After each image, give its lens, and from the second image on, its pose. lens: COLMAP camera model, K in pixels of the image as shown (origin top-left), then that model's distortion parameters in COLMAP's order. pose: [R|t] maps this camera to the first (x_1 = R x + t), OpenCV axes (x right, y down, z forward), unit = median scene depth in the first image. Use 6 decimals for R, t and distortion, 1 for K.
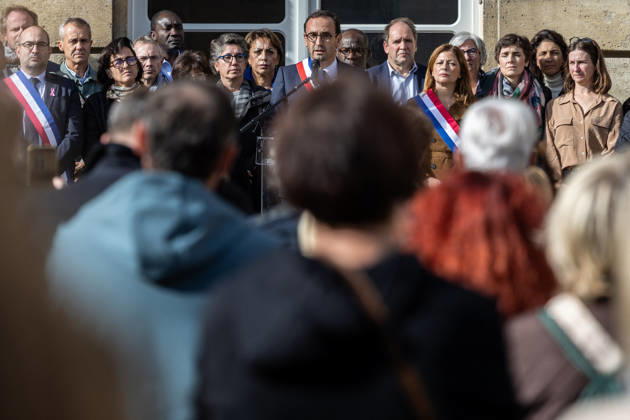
lens RADIAL K [[4680.4, 0, 315.0], [0, 4680.4, 210.0], [0, 0, 1]] dist [-0.295372, 14.811600]
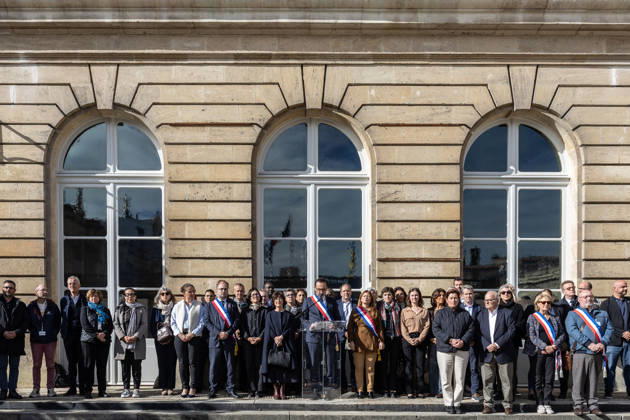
lens RADIAL K [[2447.9, 0, 329.0], [0, 2447.9, 210.4], [0, 0, 1]] dist [-1.223355, -0.516562]
pose [[0.999974, 0.003556, -0.006215, 0.015814], [-0.003894, 0.998467, -0.055221, -0.001255], [0.006009, 0.055244, 0.998455, -0.545489]]
